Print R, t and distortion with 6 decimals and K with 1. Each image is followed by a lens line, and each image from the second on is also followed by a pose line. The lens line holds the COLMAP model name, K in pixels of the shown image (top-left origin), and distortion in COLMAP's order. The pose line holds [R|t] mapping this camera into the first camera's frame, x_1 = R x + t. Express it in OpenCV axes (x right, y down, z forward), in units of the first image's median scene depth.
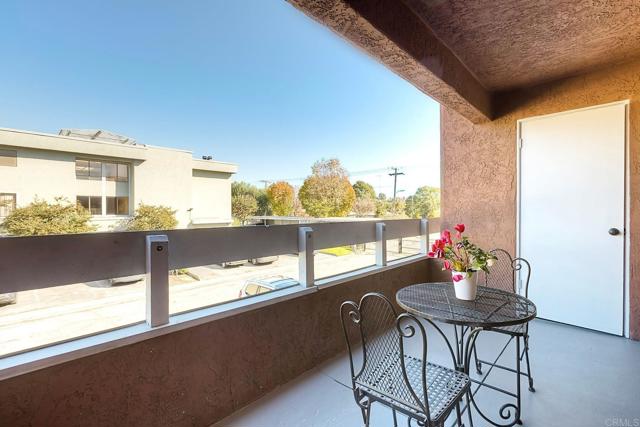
lens RADIAL K [[290.8, 0, 328.6], [0, 290.8, 209.9], [0, 0, 1]] dist [-0.000052, 0.000059]
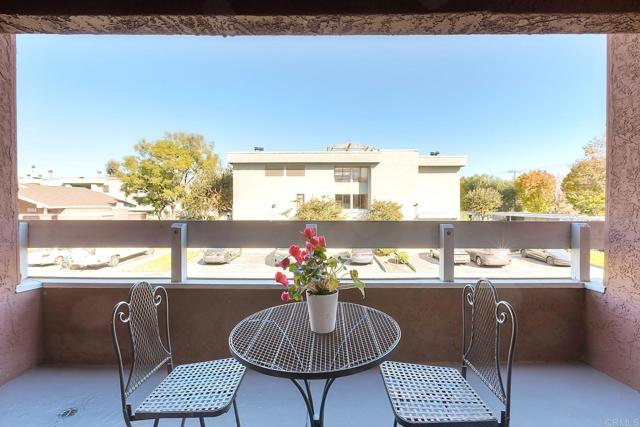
lens RADIAL K [[290.8, 0, 328.6], [0, 290.8, 209.9], [0, 0, 1]] dist [-0.000052, 0.000059]
pose [[0.679810, 0.015365, -0.733227, 0.096260], [-0.002305, 0.999820, 0.018814, -0.001111], [0.733384, -0.011100, 0.679724, 0.048736]]
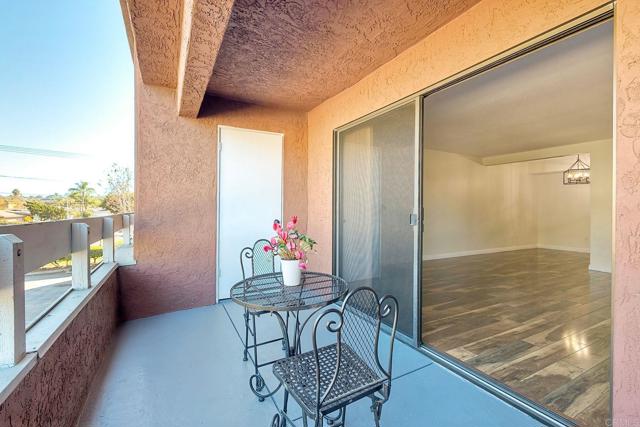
lens RADIAL K [[285.1, 0, 323.4], [0, 285.1, 209.3], [0, 0, 1]] dist [-0.000002, -0.000011]
pose [[0.309822, 0.005219, 0.950780, -0.048044], [-0.004034, 0.999983, -0.004175, 0.002664], [-0.950786, -0.002542, 0.309837, 0.053545]]
